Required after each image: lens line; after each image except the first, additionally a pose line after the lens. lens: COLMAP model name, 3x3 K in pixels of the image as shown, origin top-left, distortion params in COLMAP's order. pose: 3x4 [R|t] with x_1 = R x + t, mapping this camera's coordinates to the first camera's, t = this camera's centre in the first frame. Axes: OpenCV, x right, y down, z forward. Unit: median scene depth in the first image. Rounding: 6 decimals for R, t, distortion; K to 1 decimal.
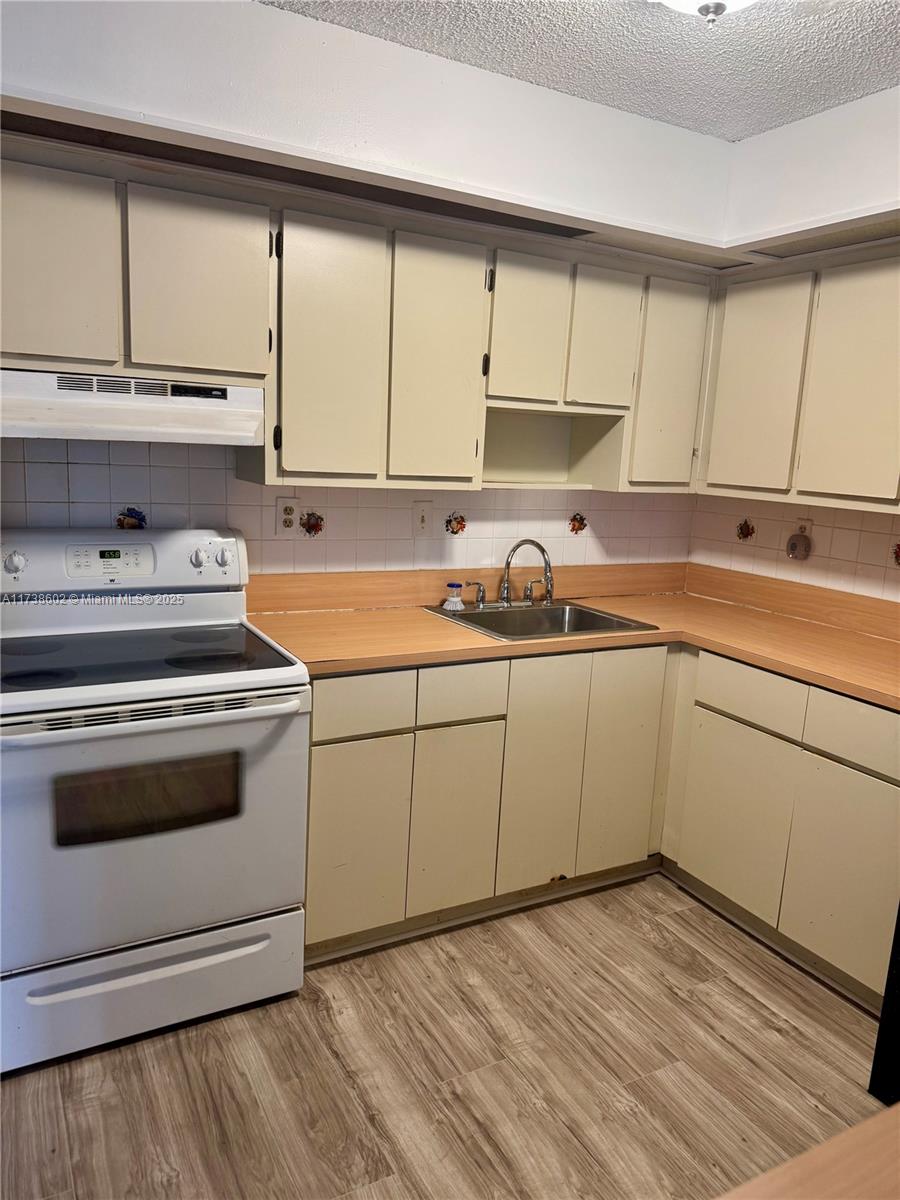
lens RADIAL K [[858.4, 0, 454.3], [0, 858.4, 594.4], [0, 0, 1]] dist [0.065871, -0.040530]
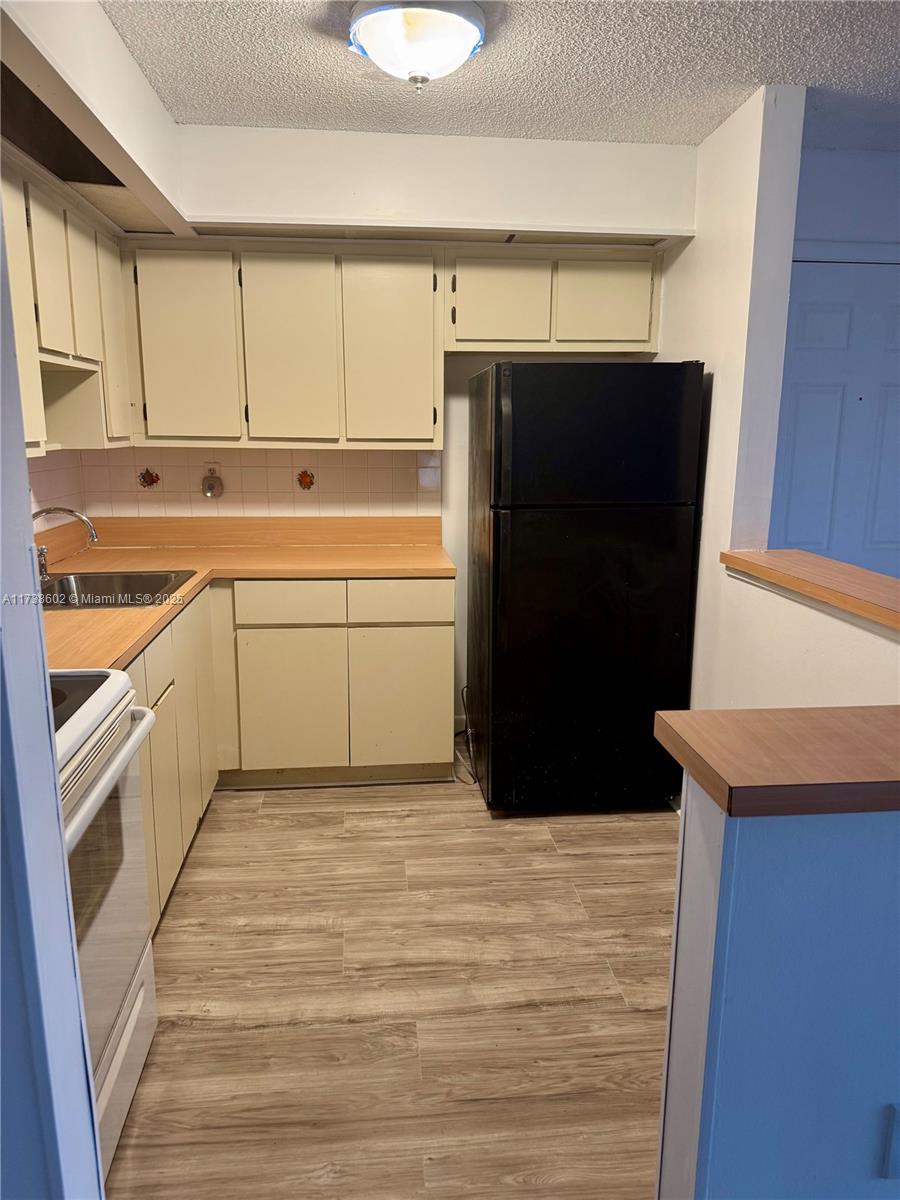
lens RADIAL K [[846.4, 0, 439.0], [0, 846.4, 595.6], [0, 0, 1]] dist [0.030471, -0.006218]
pose [[0.406957, -0.227508, 0.884662, -0.776144], [0.174061, 0.970055, 0.169398, -0.076549], [-0.896710, 0.085048, 0.434371, 0.340768]]
